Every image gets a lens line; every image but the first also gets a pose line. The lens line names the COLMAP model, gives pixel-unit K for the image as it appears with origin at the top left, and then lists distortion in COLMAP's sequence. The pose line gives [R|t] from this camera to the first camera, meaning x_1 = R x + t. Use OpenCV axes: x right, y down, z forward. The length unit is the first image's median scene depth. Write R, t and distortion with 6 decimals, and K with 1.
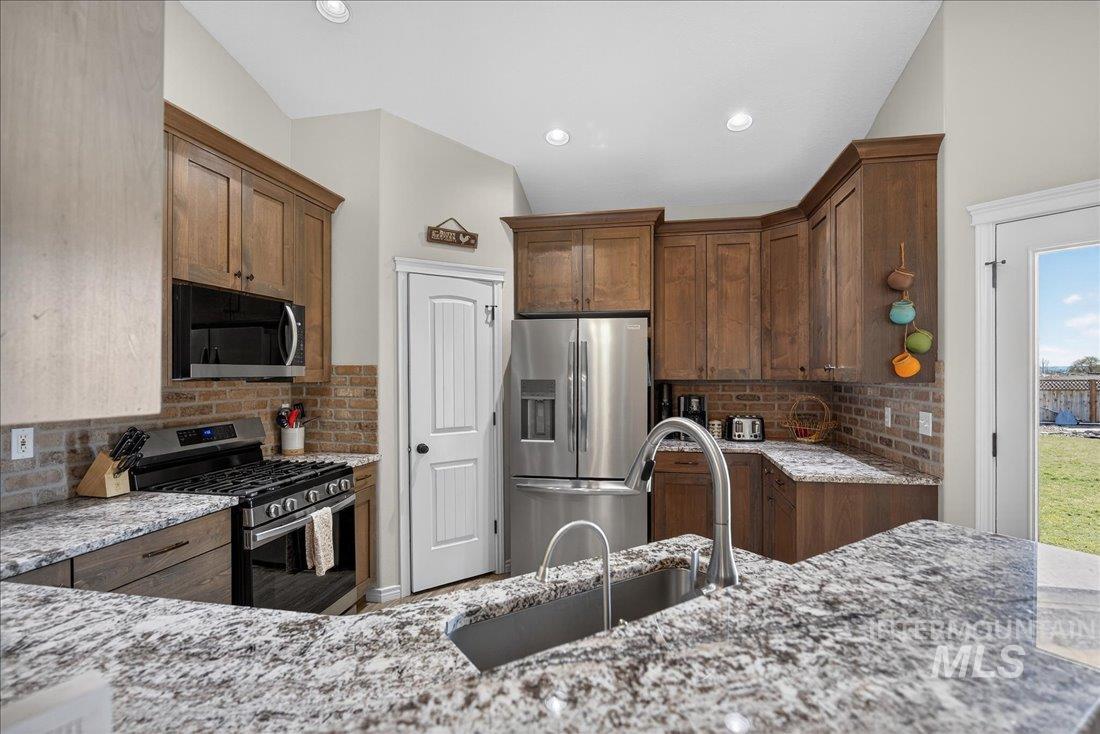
lens RADIAL K [[532.7, 0, 557.6], [0, 532.7, 363.9], [0, 0, 1]] dist [0.004976, -0.000306]
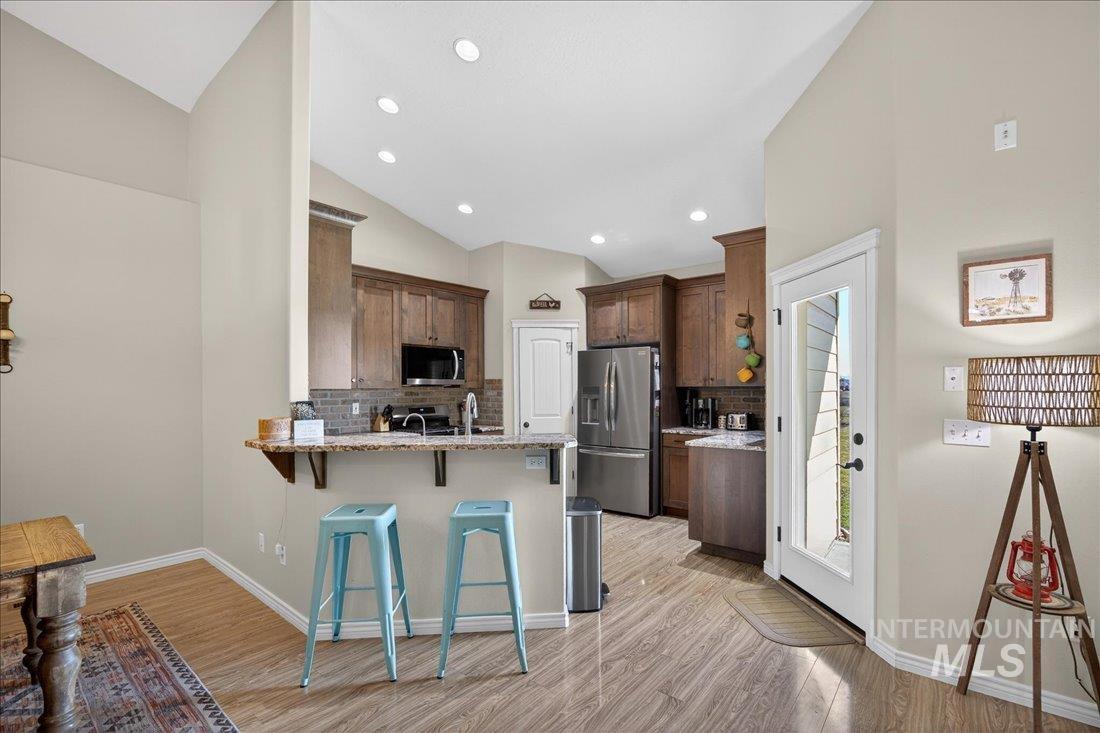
lens RADIAL K [[483.9, 0, 561.9], [0, 483.9, 384.2], [0, 0, 1]] dist [-0.004673, -0.000368]
pose [[0.882108, -0.007193, -0.470992, 0.638435], [0.011177, 0.999922, 0.005663, 0.013578], [0.470915, -0.010259, 0.882119, -0.395251]]
